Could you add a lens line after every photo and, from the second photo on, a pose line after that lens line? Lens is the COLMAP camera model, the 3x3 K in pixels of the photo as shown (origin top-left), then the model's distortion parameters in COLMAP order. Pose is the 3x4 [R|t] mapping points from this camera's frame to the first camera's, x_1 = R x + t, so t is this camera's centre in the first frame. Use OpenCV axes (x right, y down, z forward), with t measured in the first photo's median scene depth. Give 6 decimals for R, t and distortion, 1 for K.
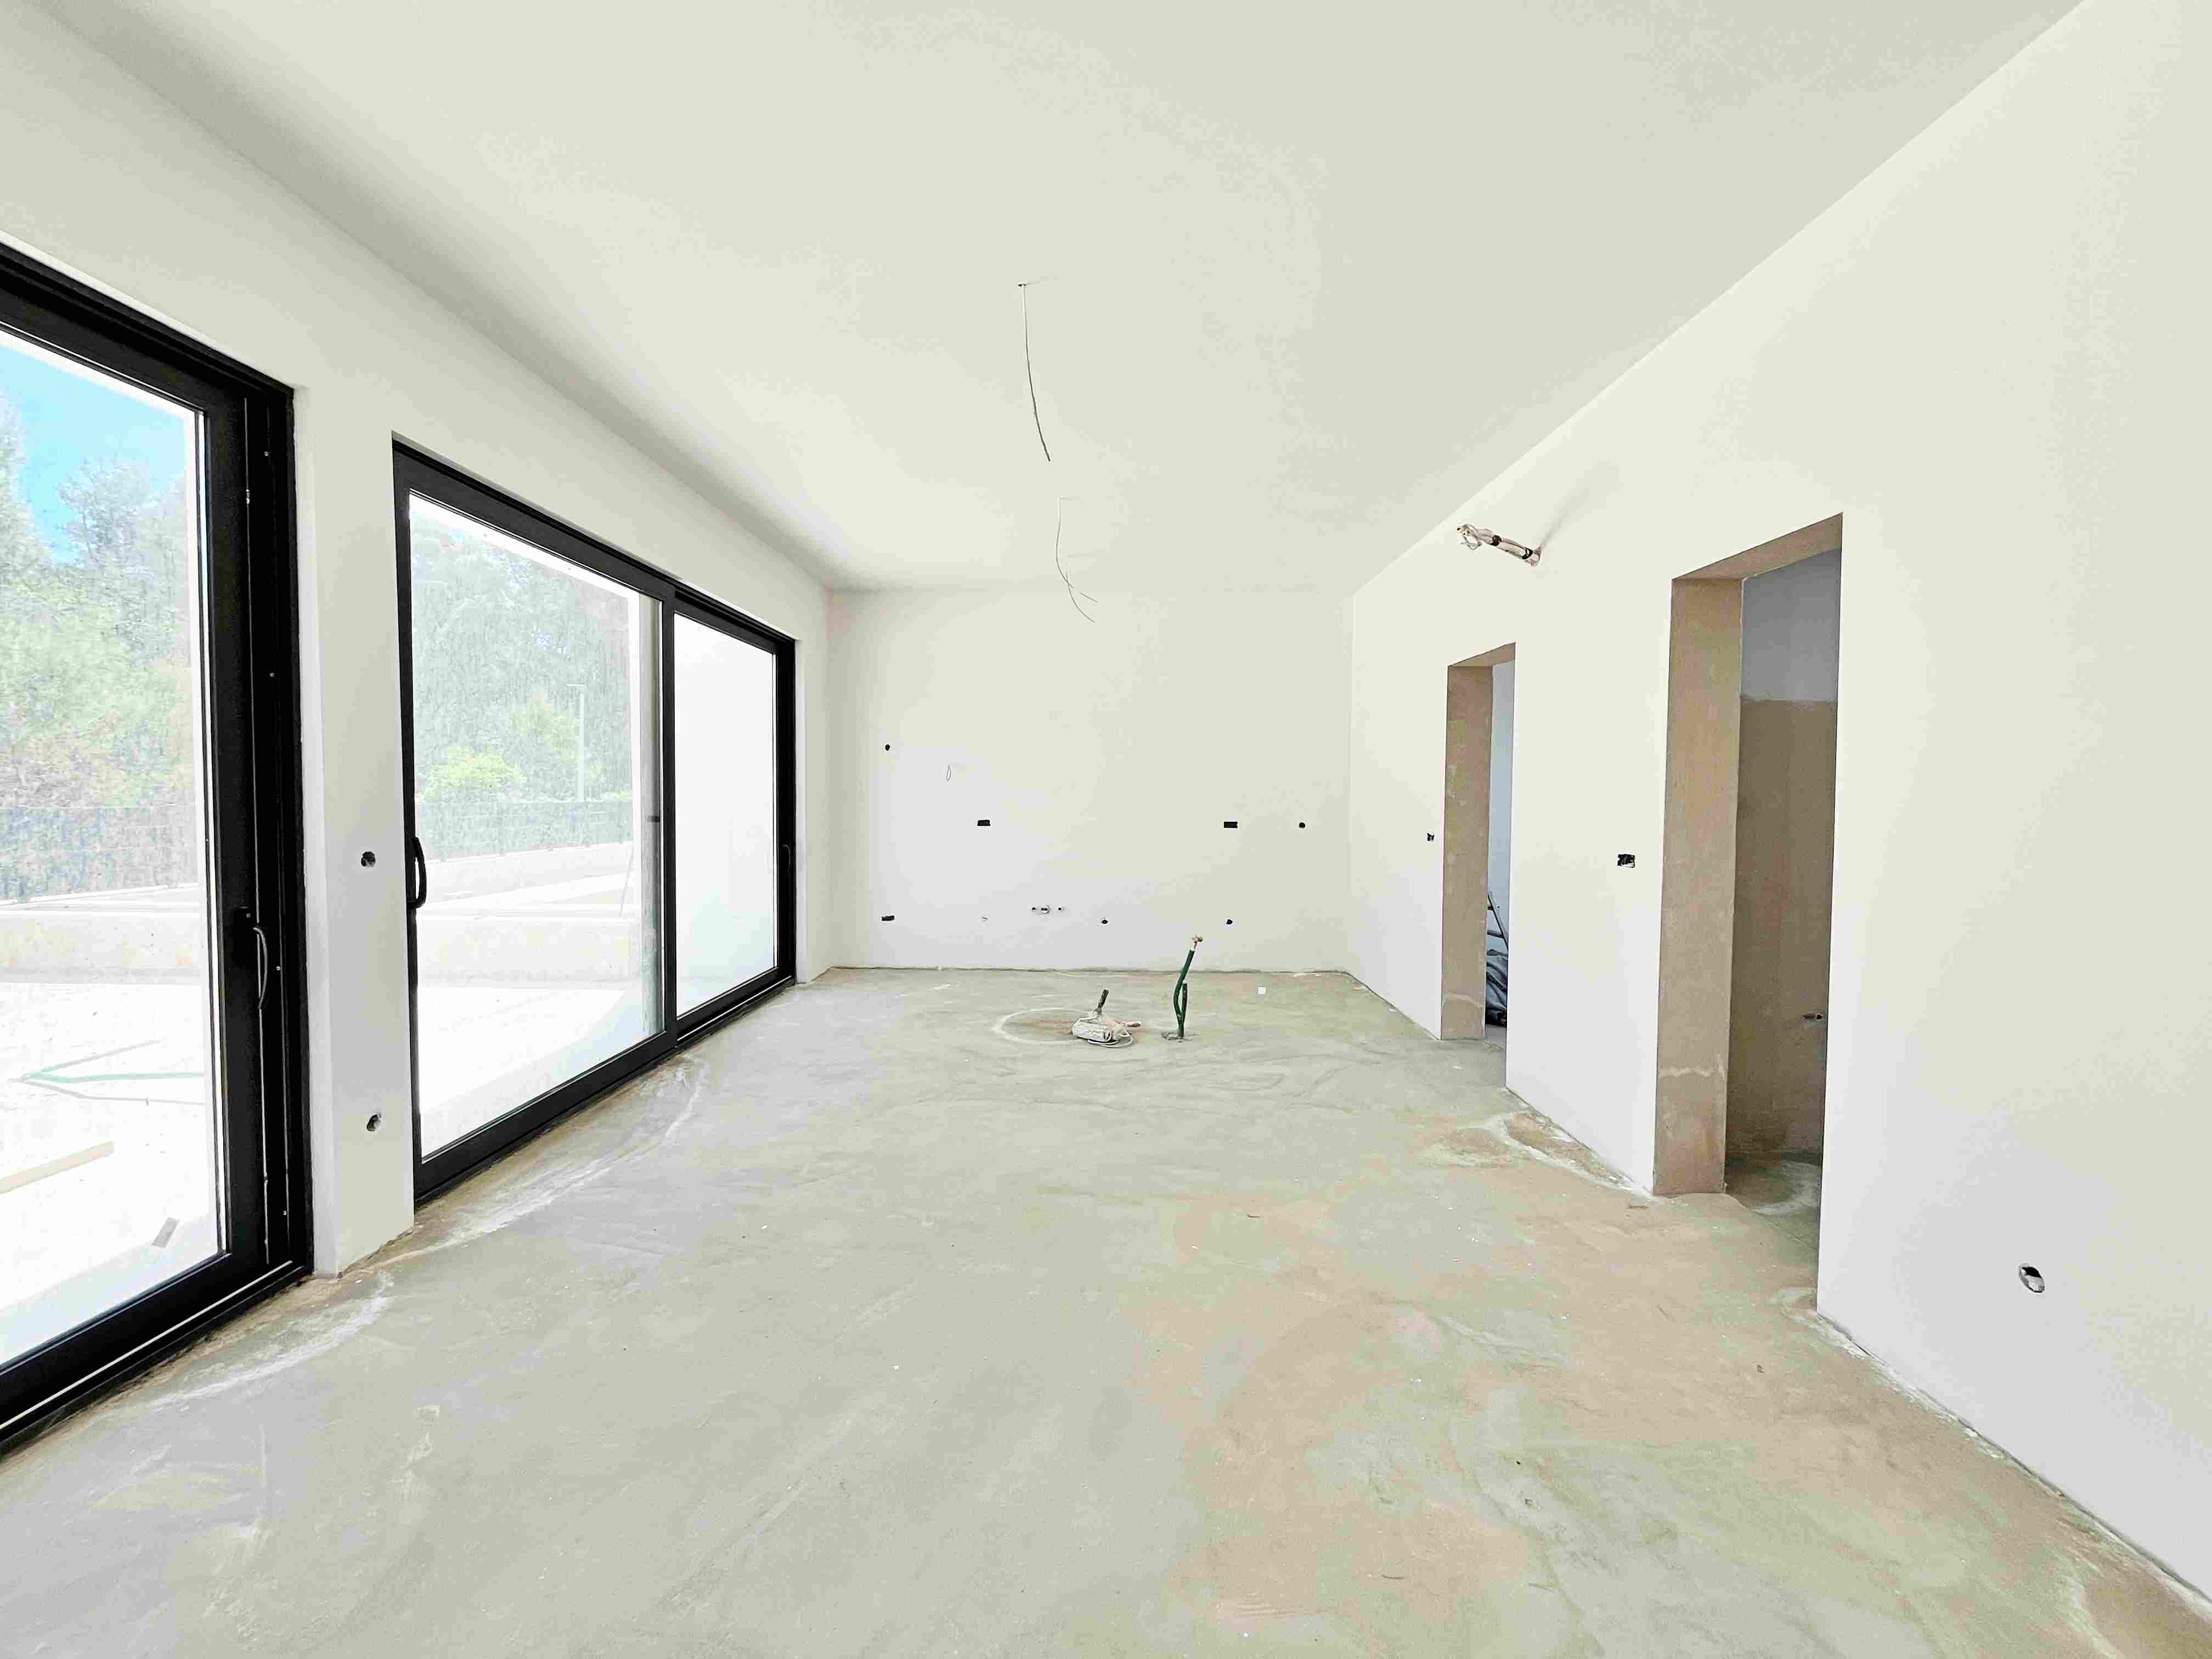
lens RADIAL K [[901.2, 0, 1101.4], [0, 901.2, 826.0], [0, 0, 1]] dist [-0.008363, 0.001726]
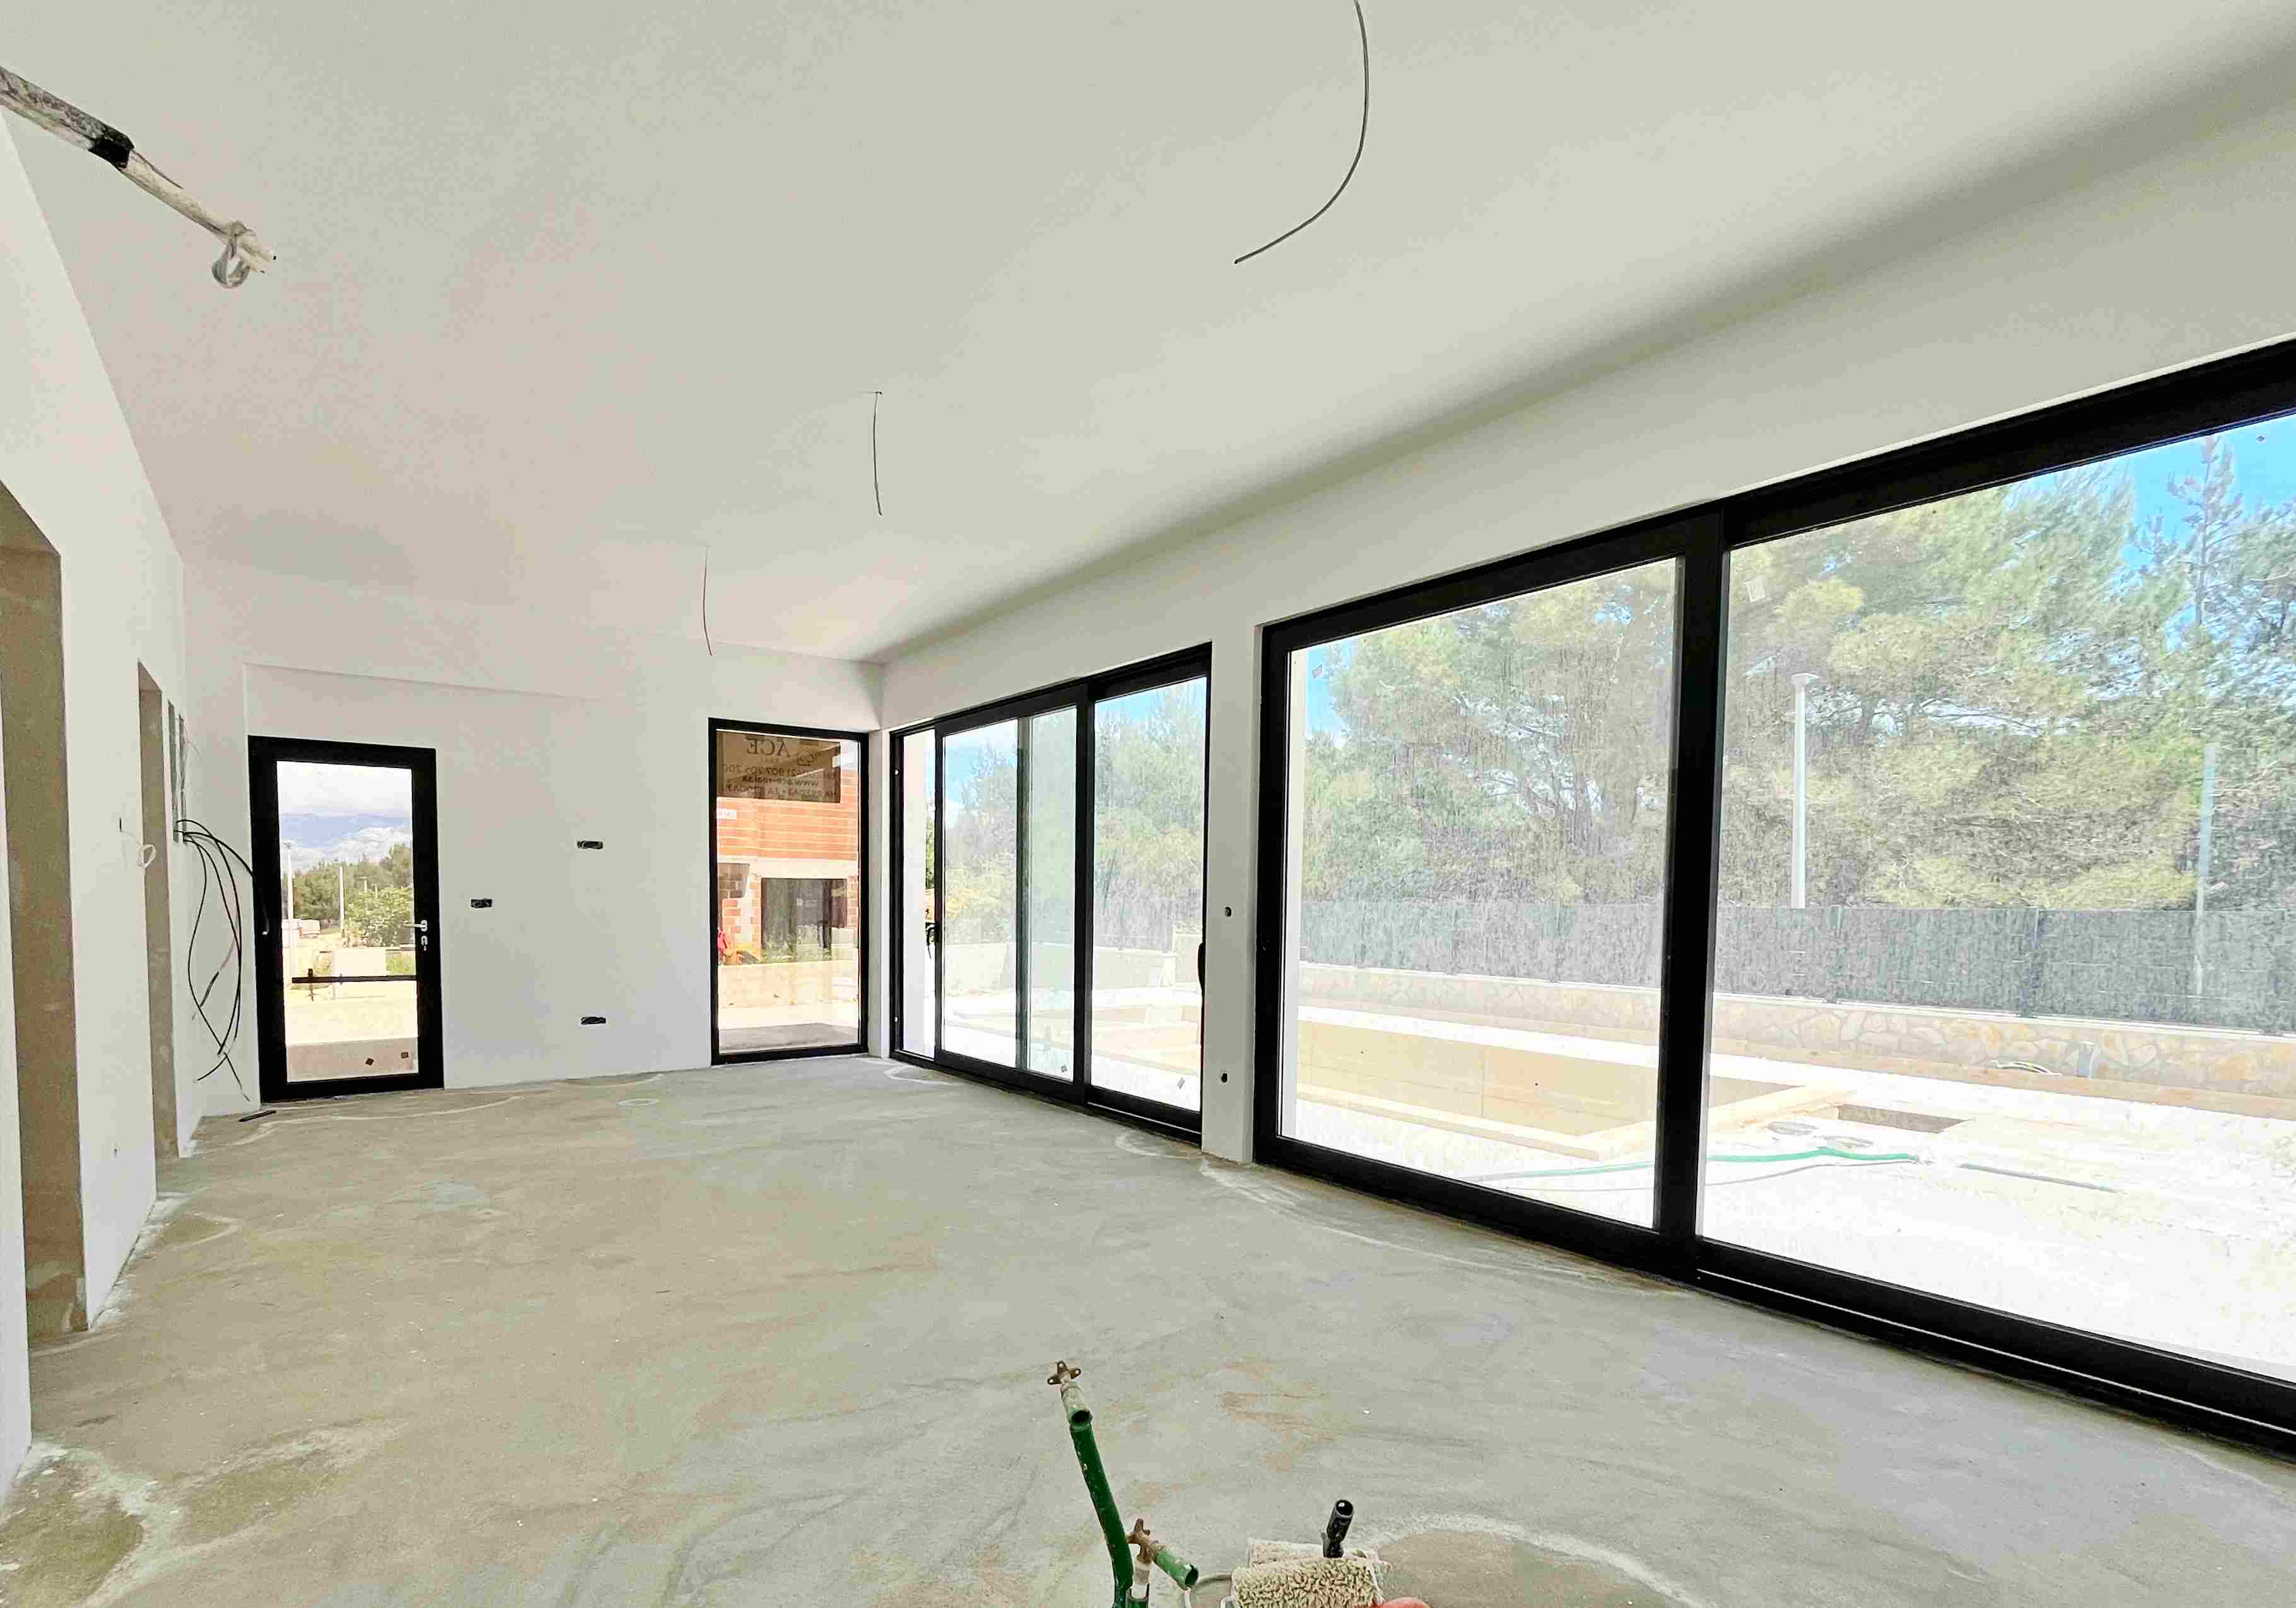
lens RADIAL K [[1051.4, 0, 1029.8], [0, 1051.4, 944.6], [0, 0, 1]] dist [-0.003480, 0.000361]
pose [[-0.825978, 0.010573, -0.563603, 0.383699], [-0.034022, 0.997066, 0.068565, -0.015225], [0.562675, 0.075808, -0.823195, 1.715367]]
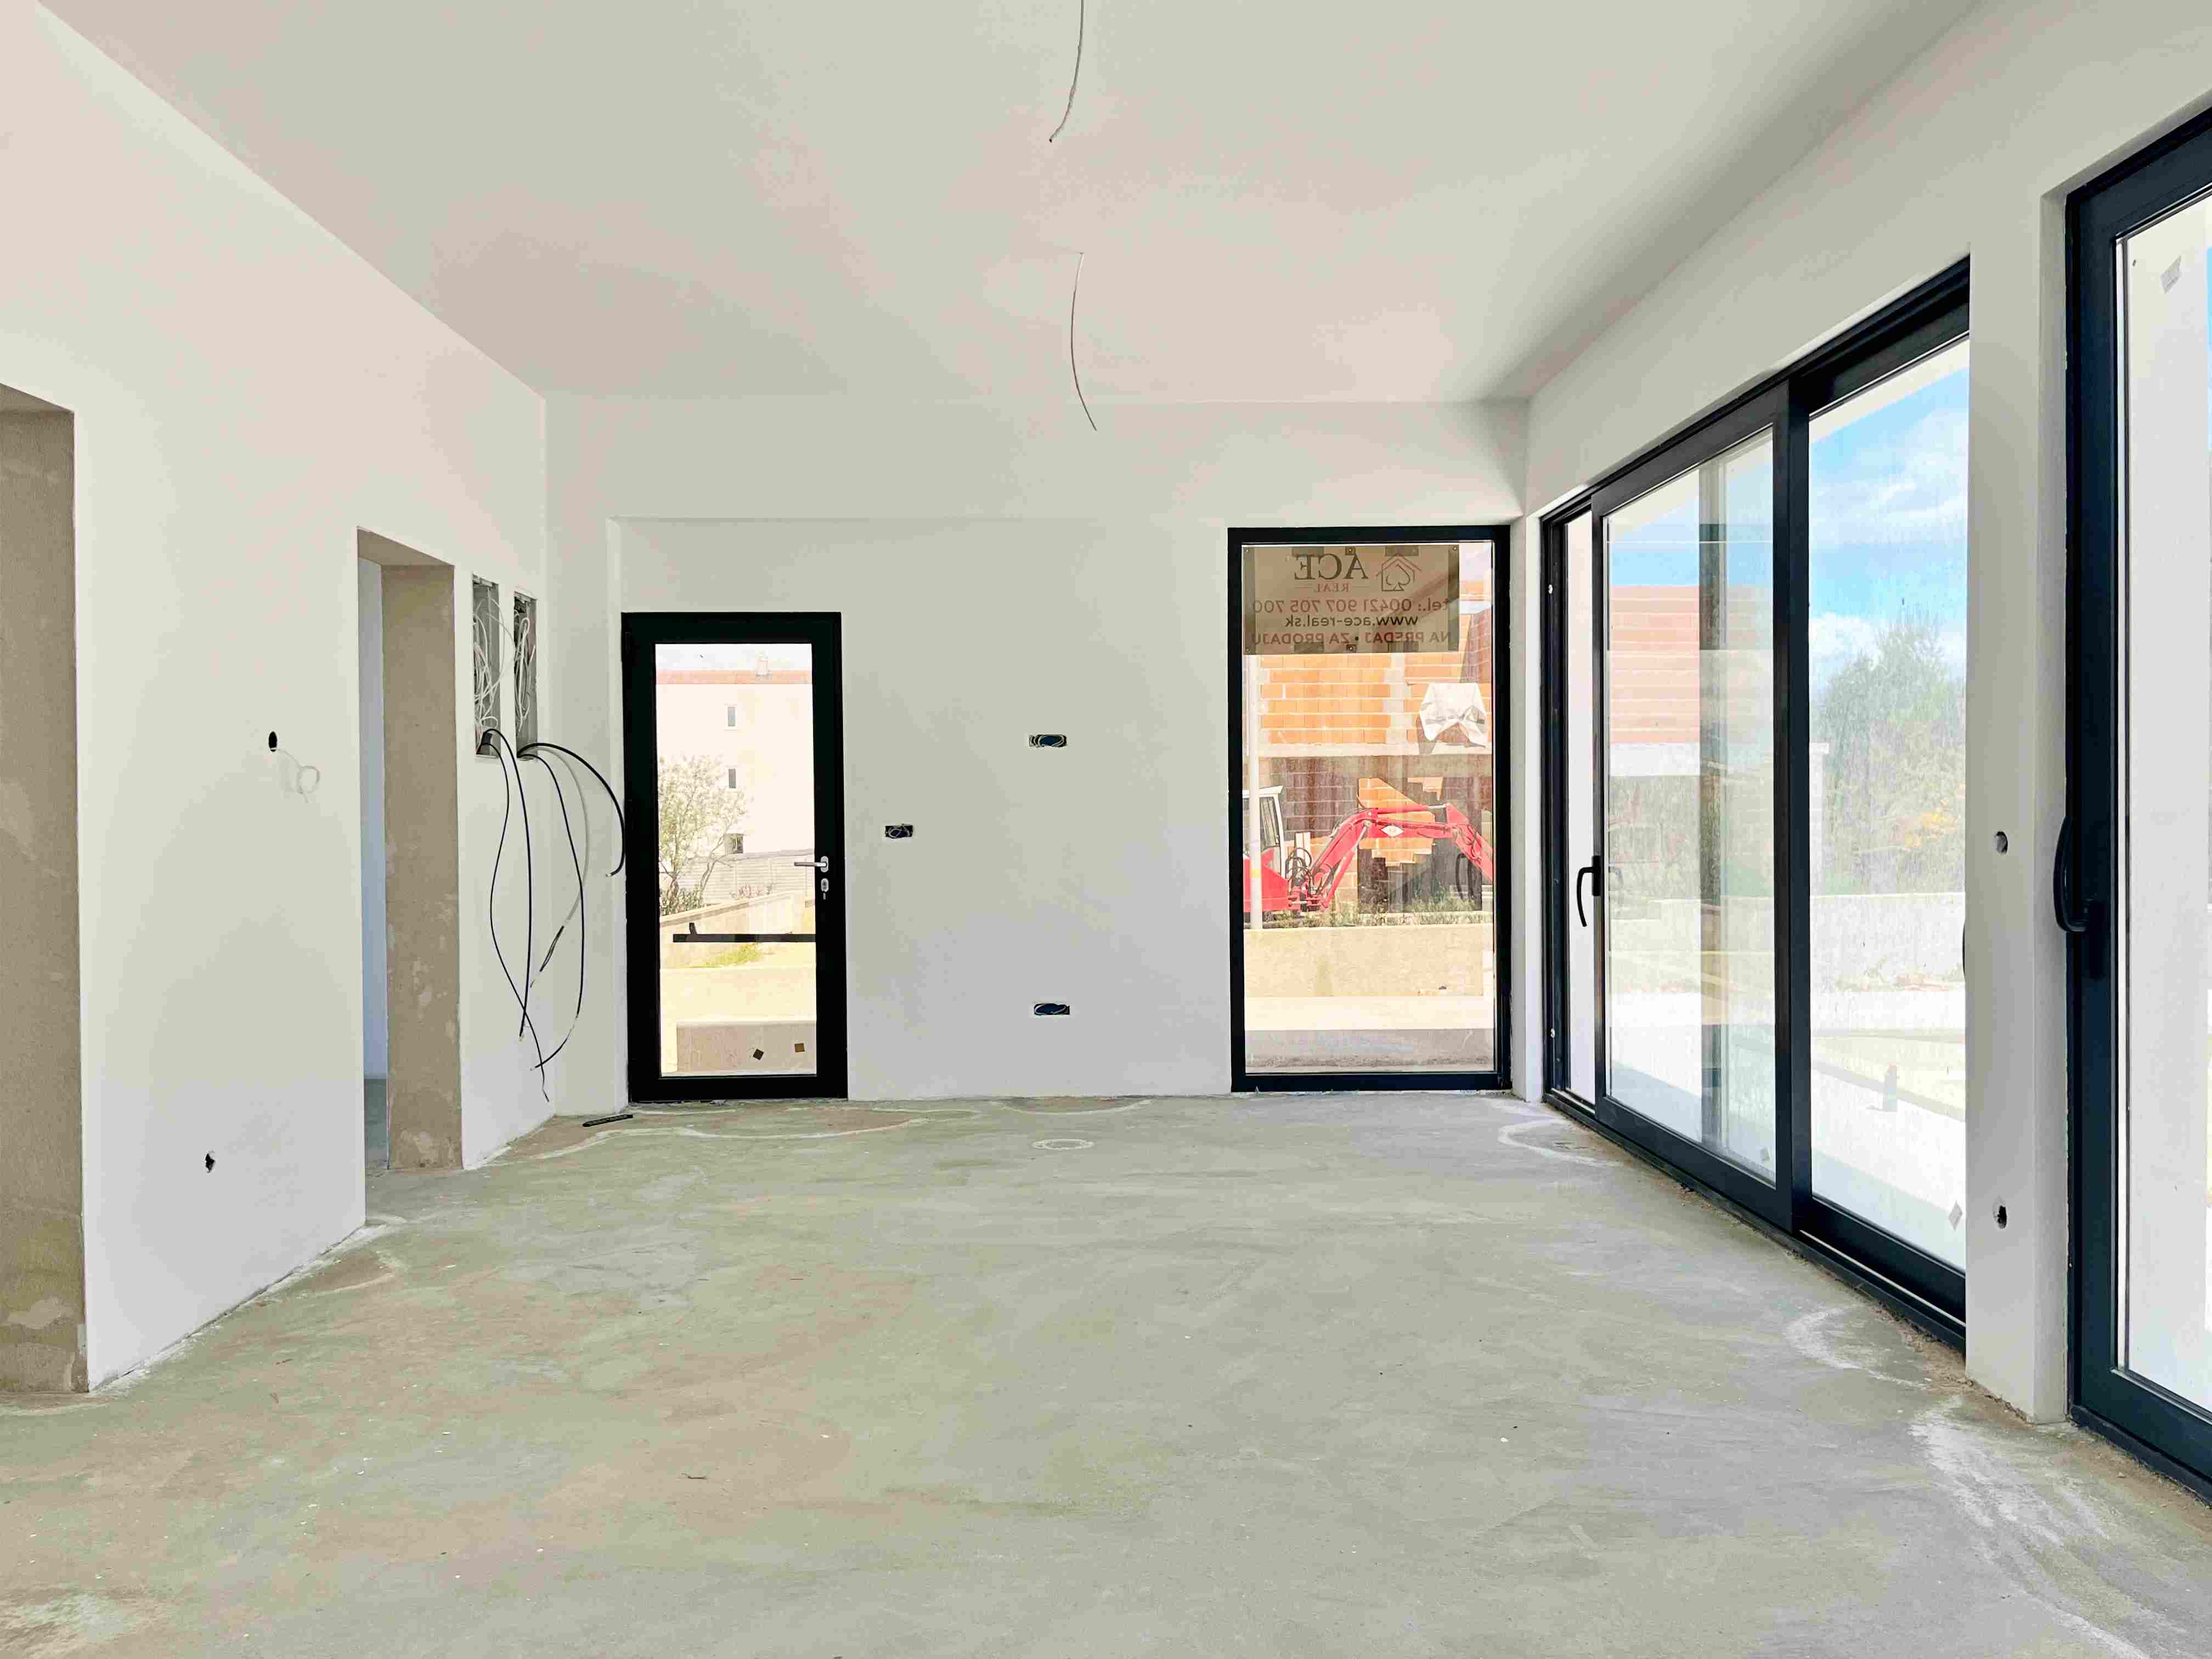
lens RADIAL K [[1702.2, 0, 1124.4], [0, 1702.2, 825.6], [0, 0, 1]] dist [0.058592, -0.072705]
pose [[-0.999171, 0.000111, -0.040716, -0.049314], [-0.001687, 0.999025, 0.044117, -0.026039], [0.040681, 0.044149, -0.998196, 1.708731]]
